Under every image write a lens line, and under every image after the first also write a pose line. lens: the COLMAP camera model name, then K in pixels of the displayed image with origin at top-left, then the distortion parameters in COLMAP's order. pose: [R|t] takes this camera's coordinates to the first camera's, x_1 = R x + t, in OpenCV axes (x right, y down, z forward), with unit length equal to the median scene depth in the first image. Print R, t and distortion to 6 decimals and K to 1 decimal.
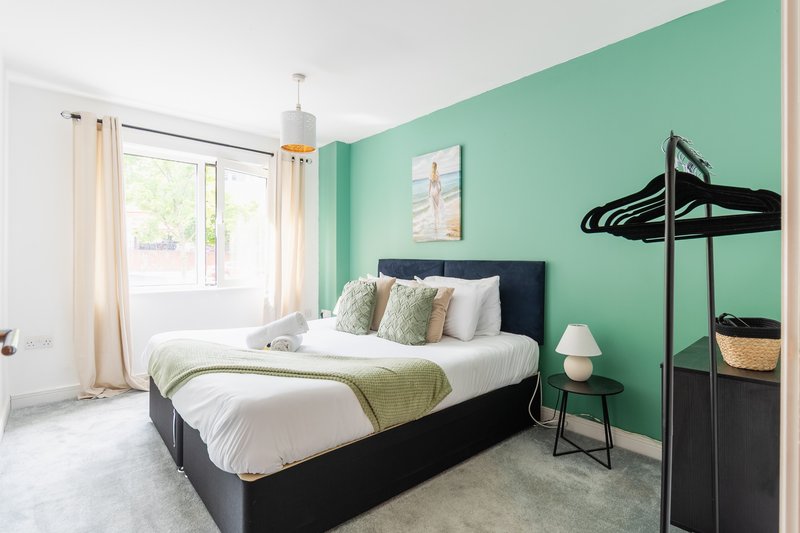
lens RADIAL K [[382.5, 0, 417.1], [0, 382.5, 259.9], [0, 0, 1]] dist [0.000231, -0.000590]
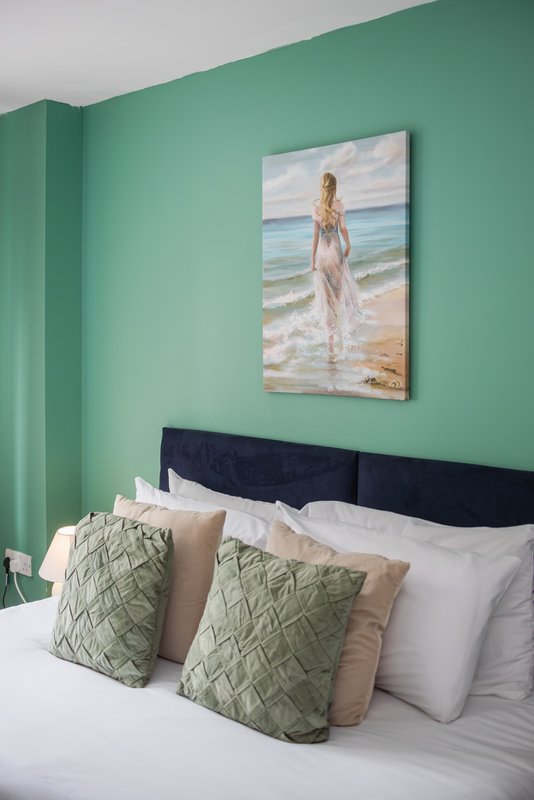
lens RADIAL K [[872.4, 0, 265.4], [0, 872.4, 373.8], [0, 0, 1]] dist [-0.097360, -0.001589]
pose [[0.998294, 0.004285, 0.058234, -0.063930], [-0.005911, 0.999596, 0.027784, -0.096717], [-0.058092, -0.028080, 0.997916, 0.202951]]
